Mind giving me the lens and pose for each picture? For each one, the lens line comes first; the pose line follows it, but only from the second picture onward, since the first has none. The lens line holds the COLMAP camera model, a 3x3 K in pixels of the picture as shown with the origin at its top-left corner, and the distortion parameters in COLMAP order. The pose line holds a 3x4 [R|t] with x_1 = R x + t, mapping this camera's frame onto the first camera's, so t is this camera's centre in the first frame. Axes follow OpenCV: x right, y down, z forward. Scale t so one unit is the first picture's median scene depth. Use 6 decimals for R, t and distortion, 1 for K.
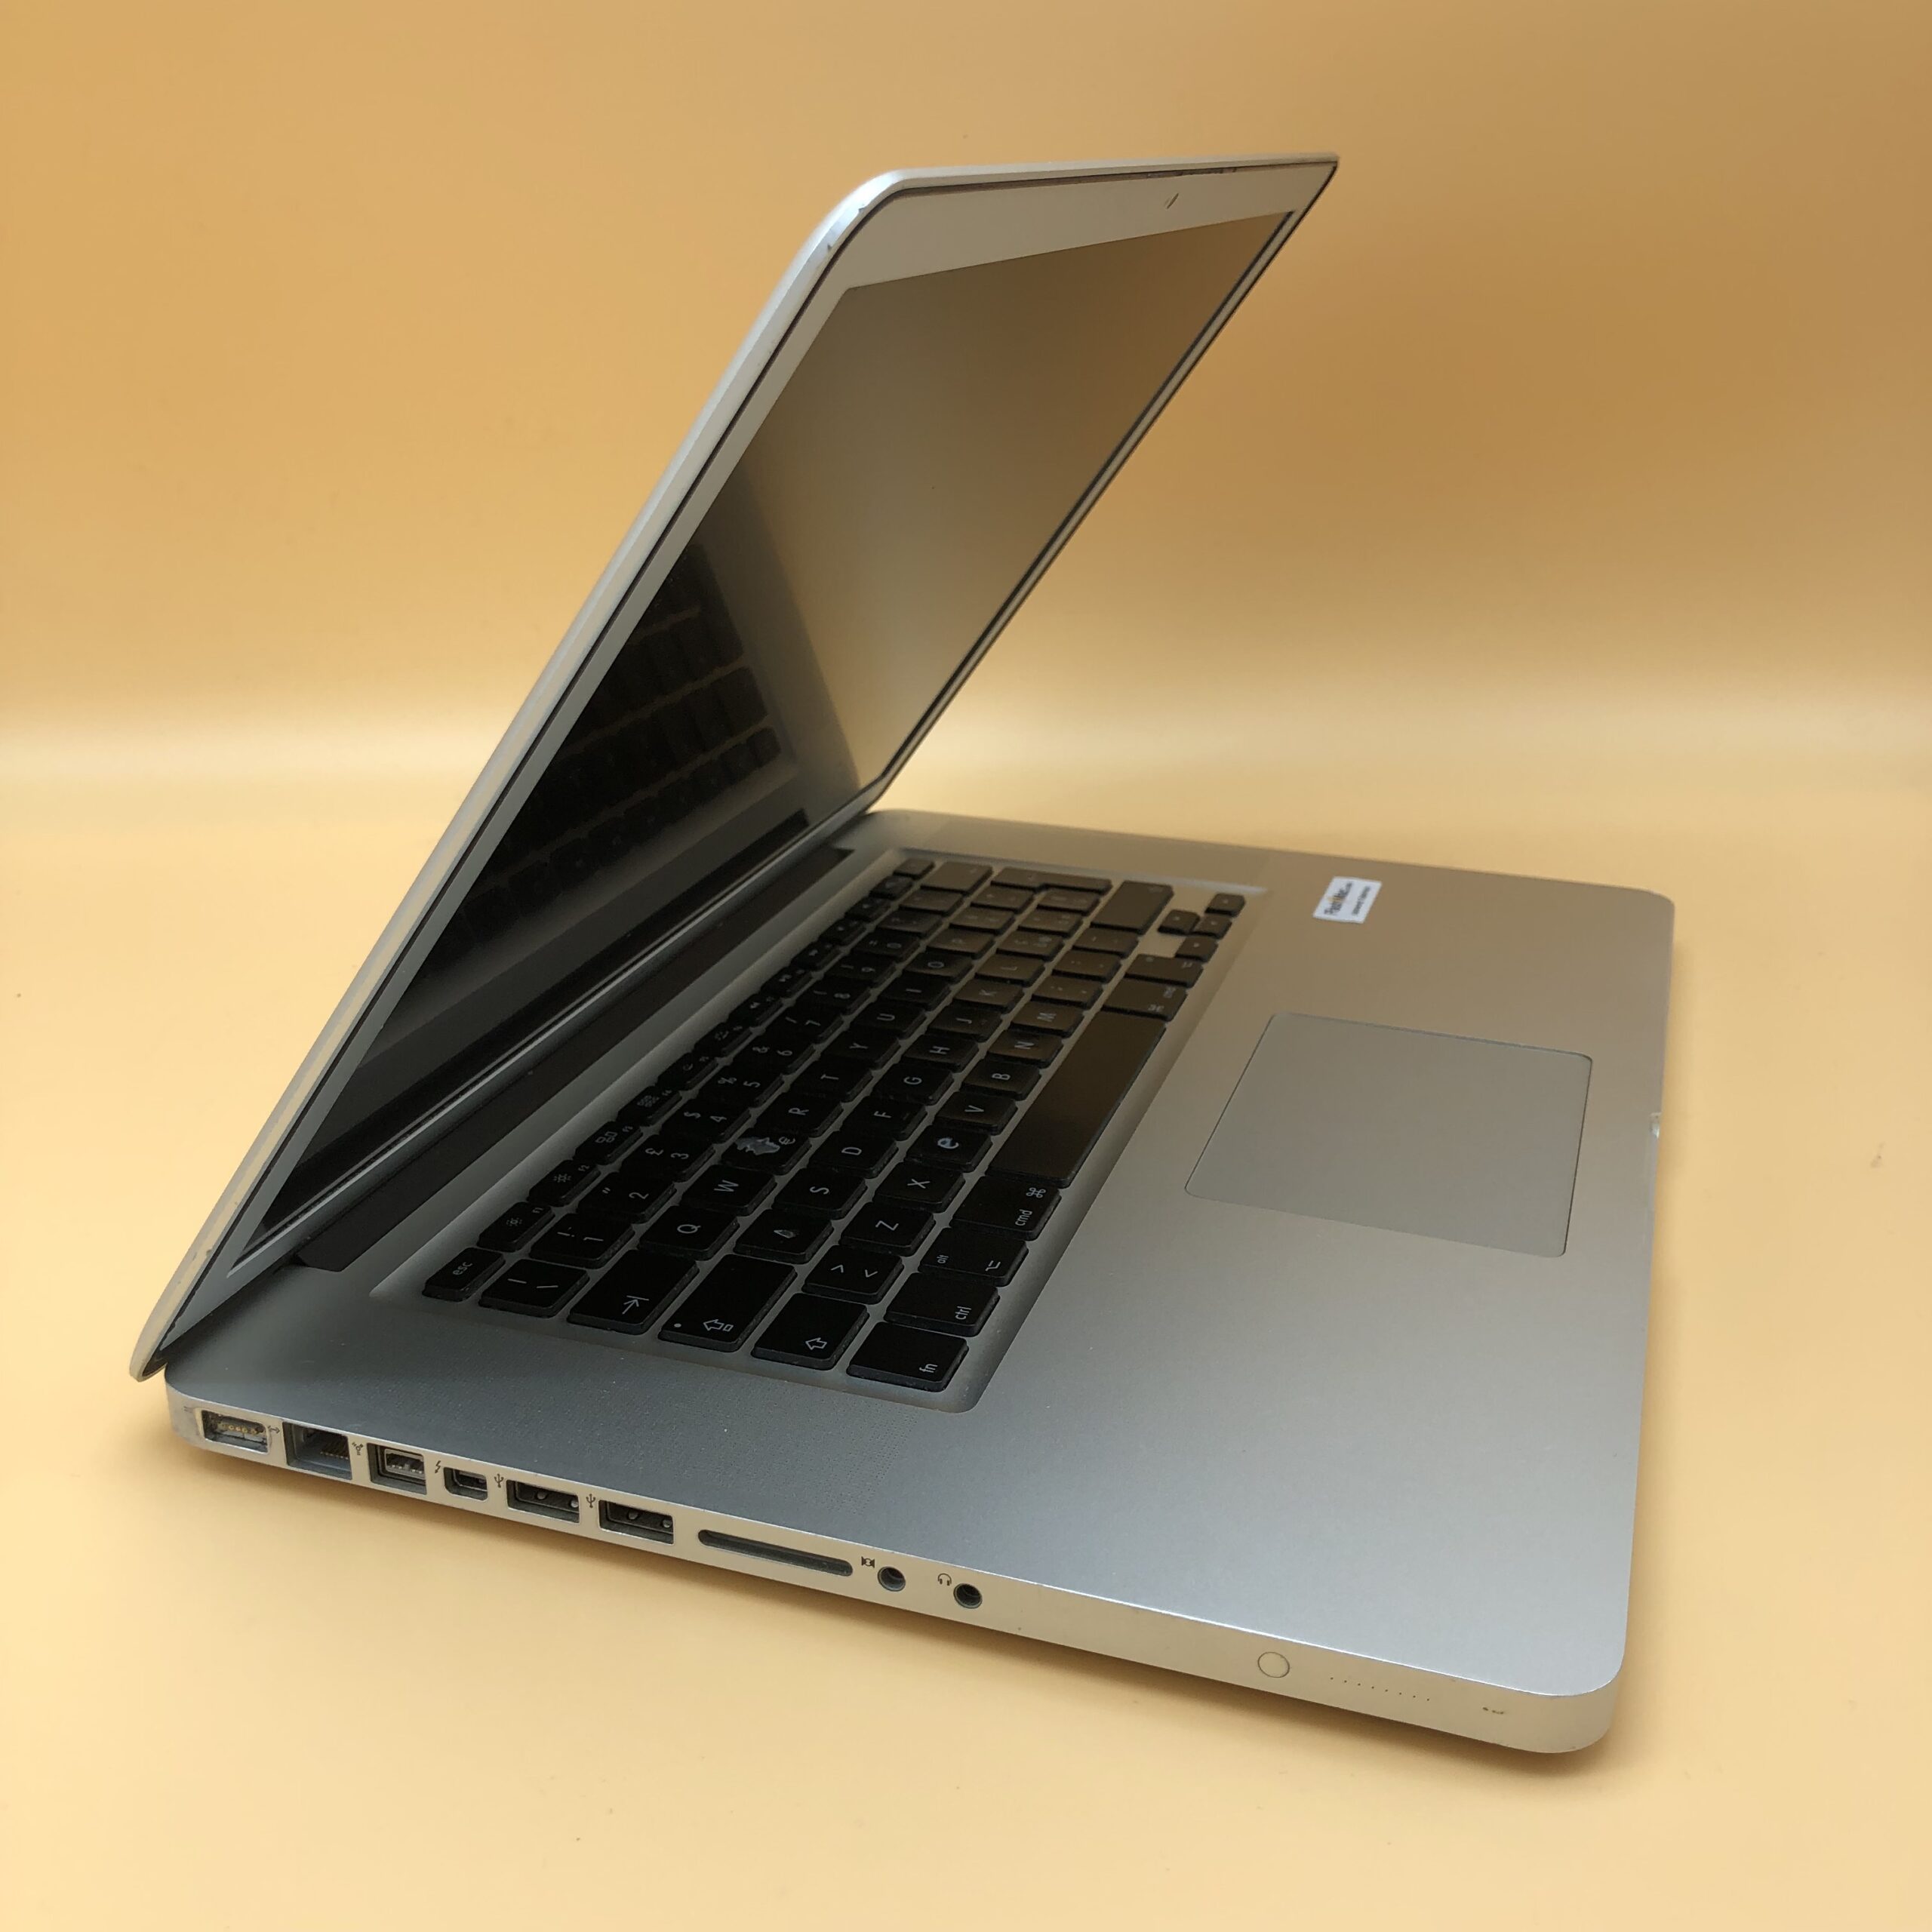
lens RADIAL K [[2072.0, 0, 966.0], [0, 2072.0, 966.0], [0, 0, 1]] dist [-0.007939, -0.011957]
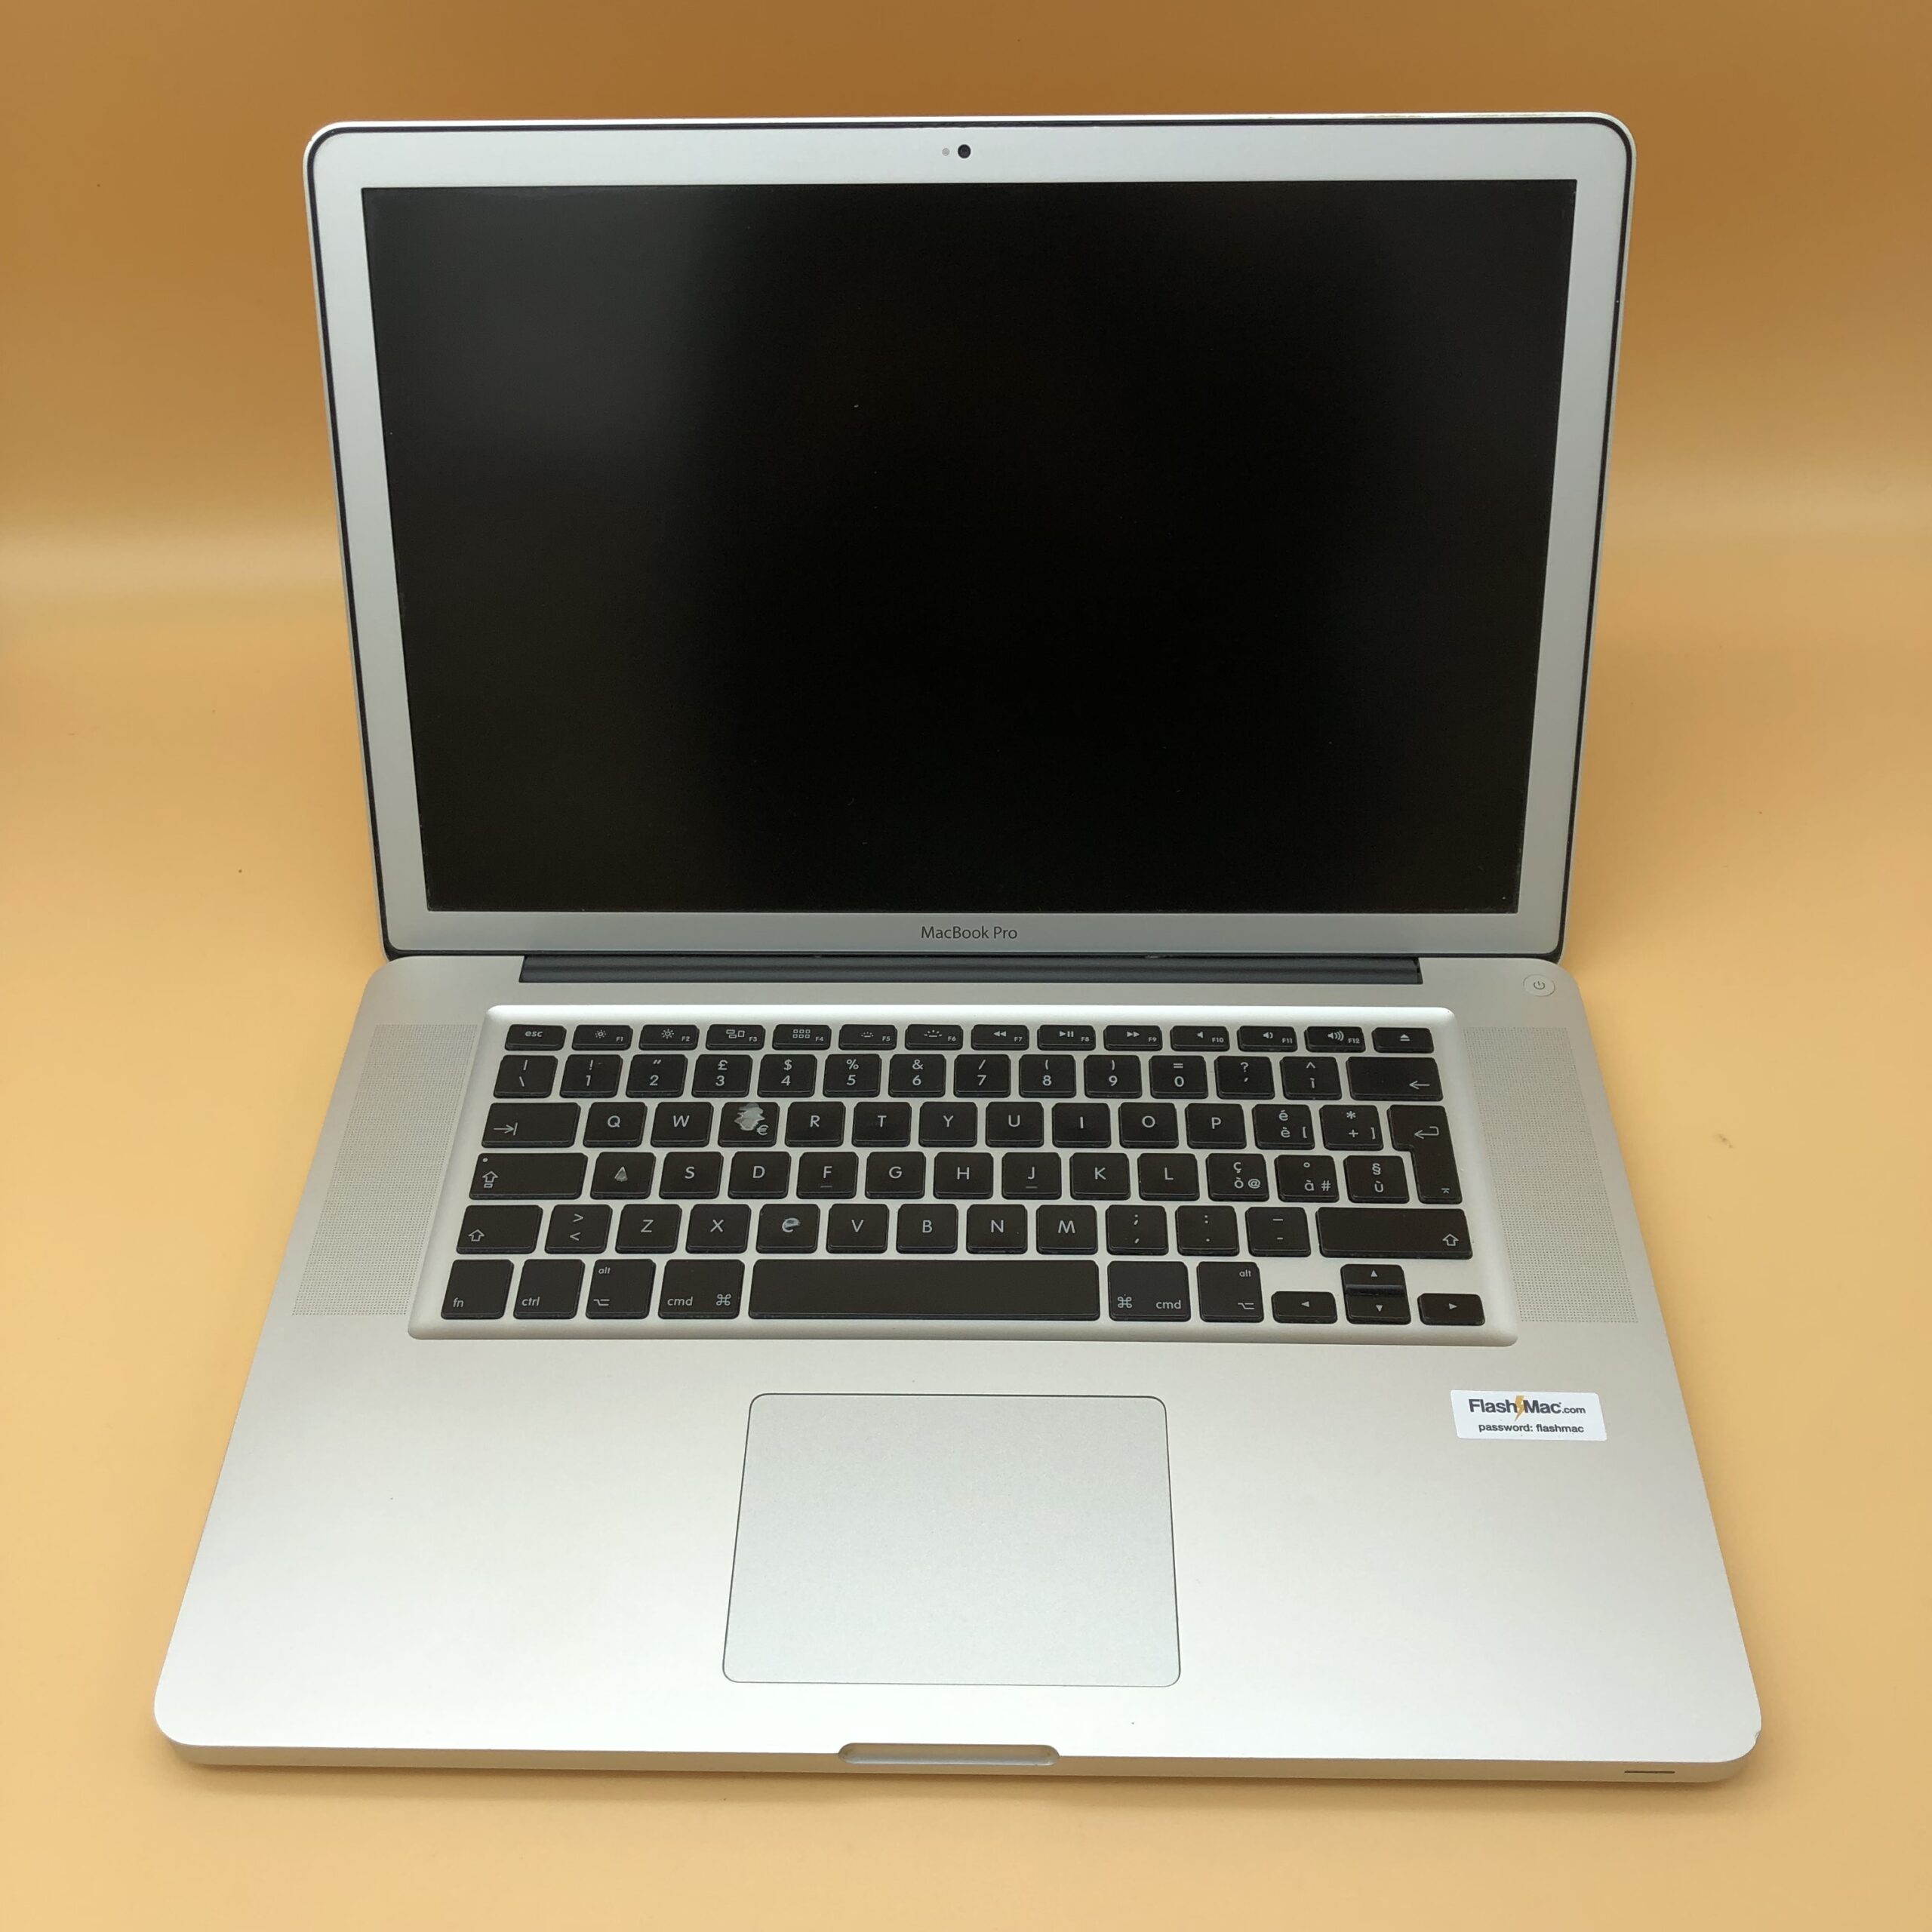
lens RADIAL K [[2072.0, 0, 966.0], [0, 2072.0, 966.0], [0, 0, 1]] dist [-0.007939, -0.011957]
pose [[0.306763, 0.668260, -0.677736, 0.629830], [-0.343220, 0.741826, 0.576103, -0.648301], [0.887748, 0.055886, 0.456925, 0.420589]]
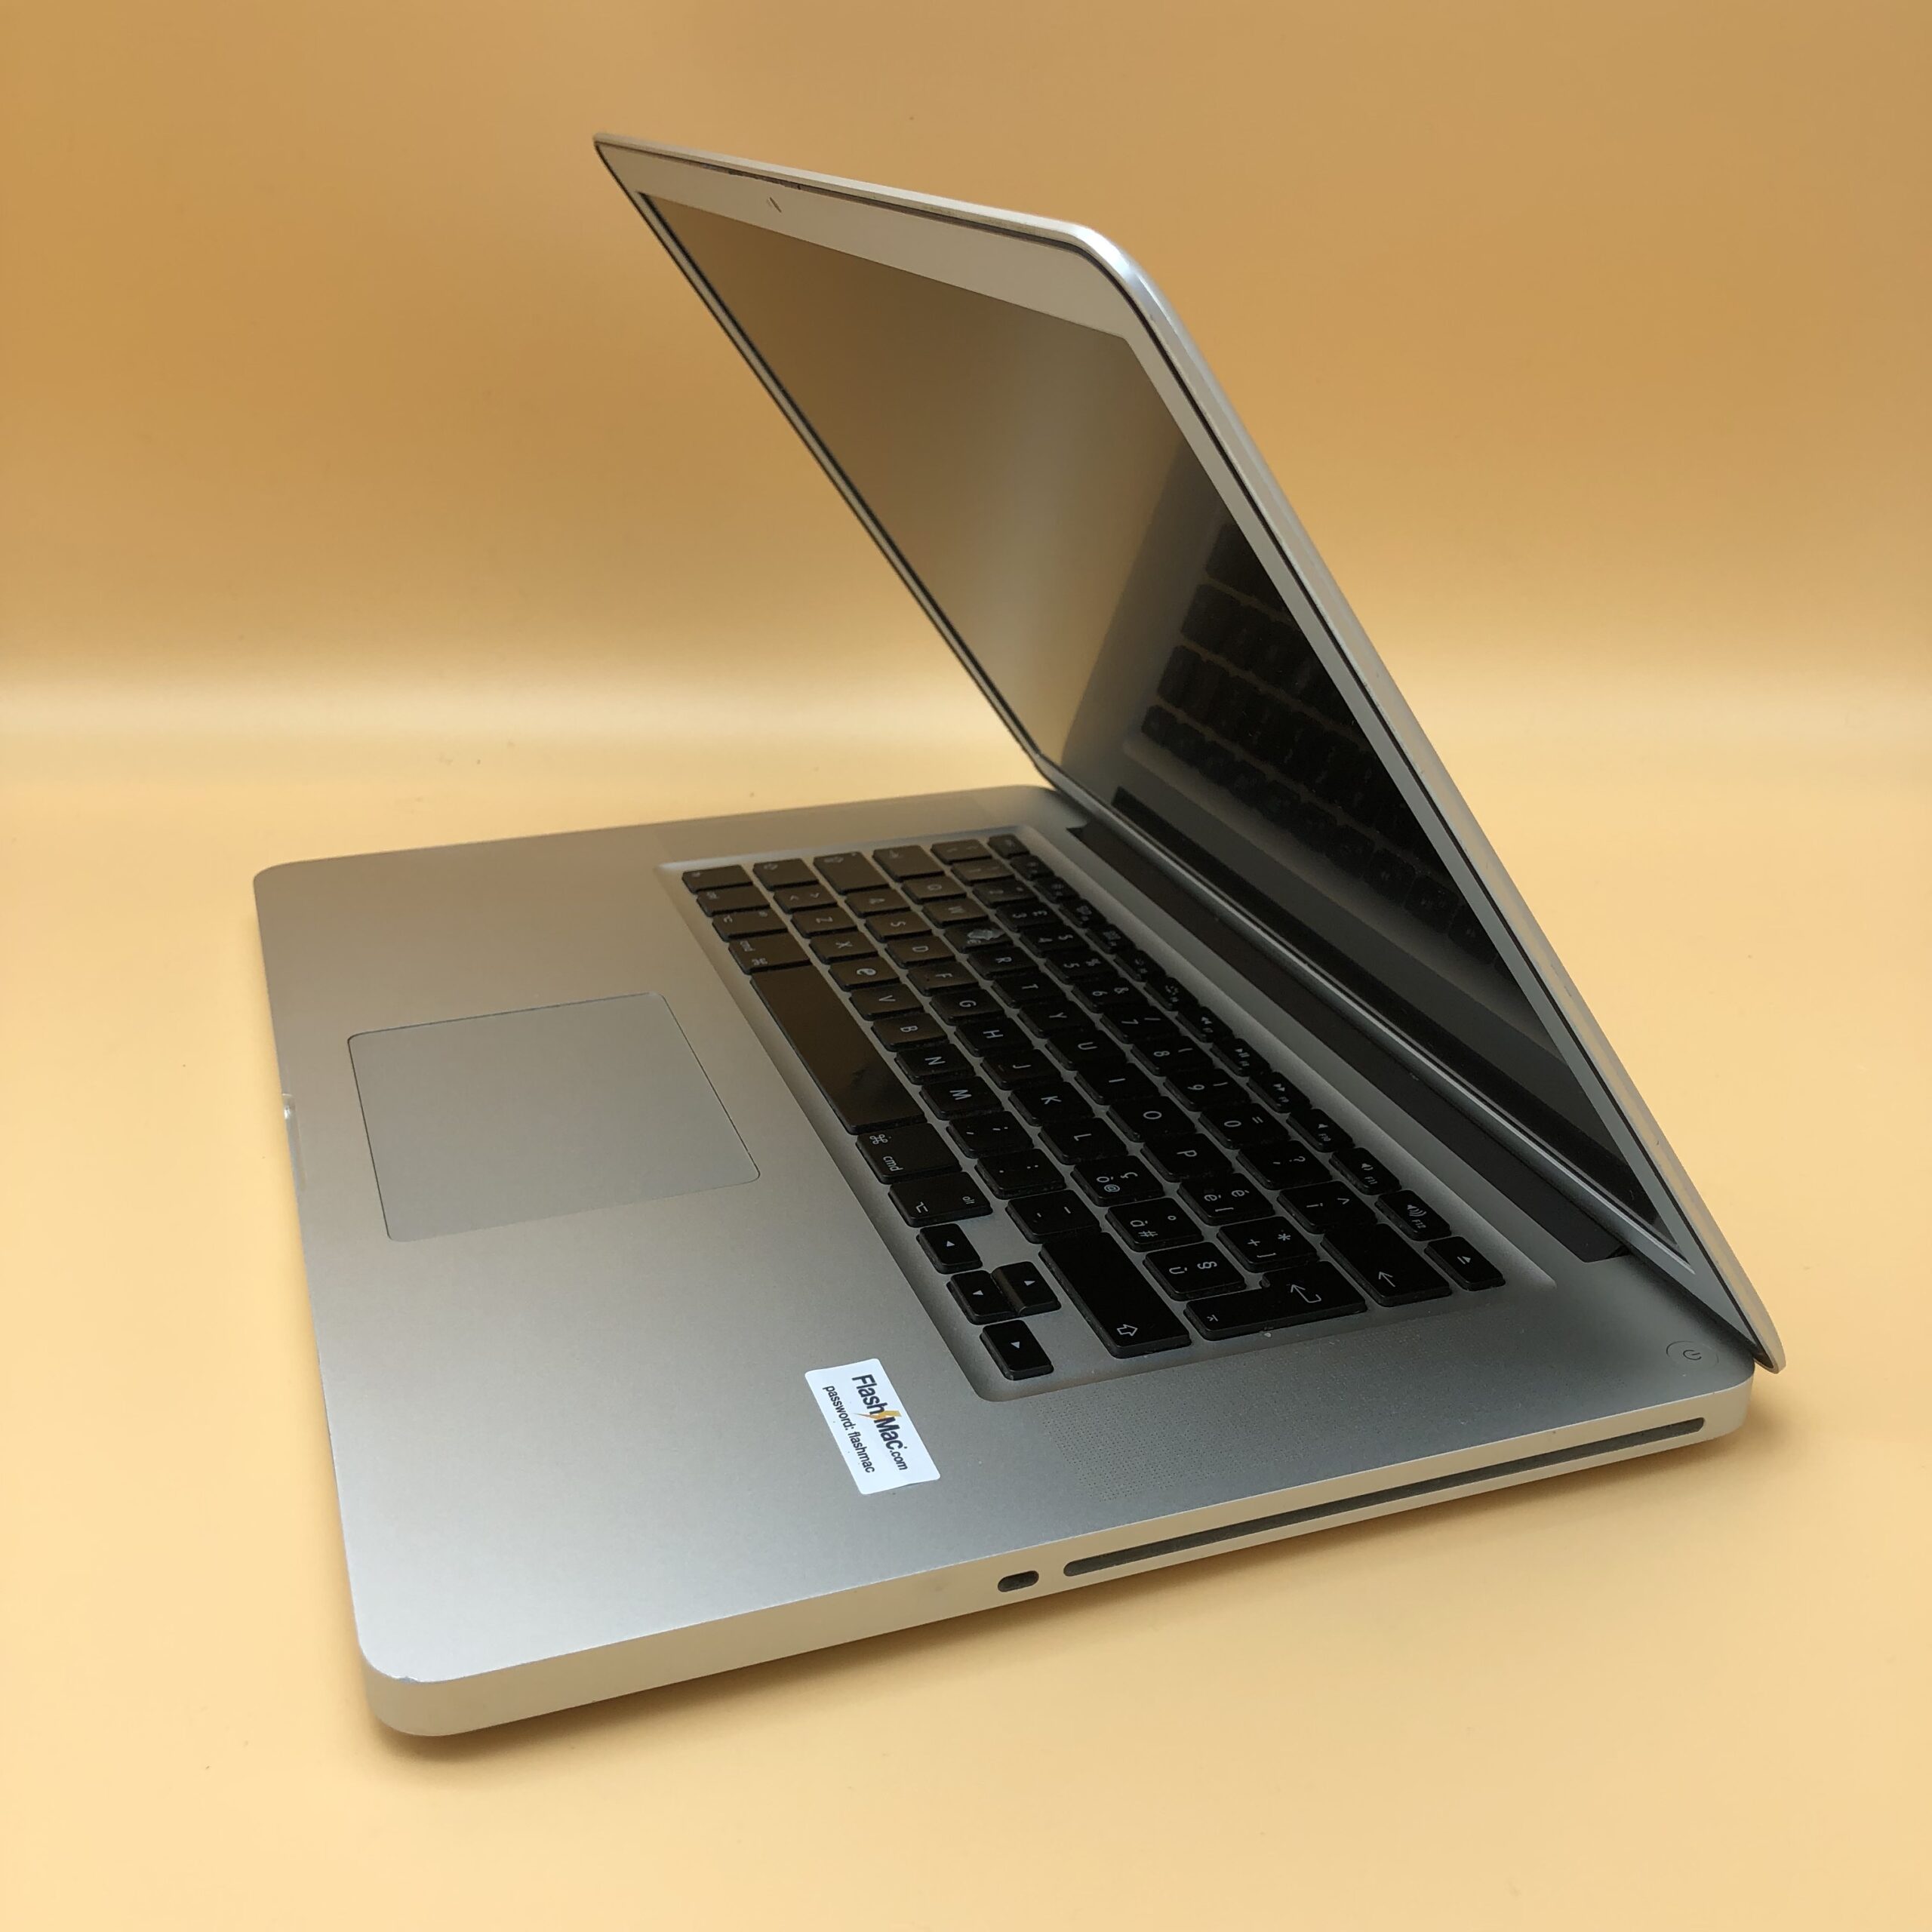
lens RADIAL K [[2072.0, 0, 966.0], [0, 2072.0, 966.0], [0, 0, 1]] dist [-0.007939, -0.011957]
pose [[-0.778214, 0.229989, -0.584370, 0.528047], [-0.256885, 0.732534, 0.630400, -0.562084], [0.573056, 0.640702, -0.510987, 1.356079]]
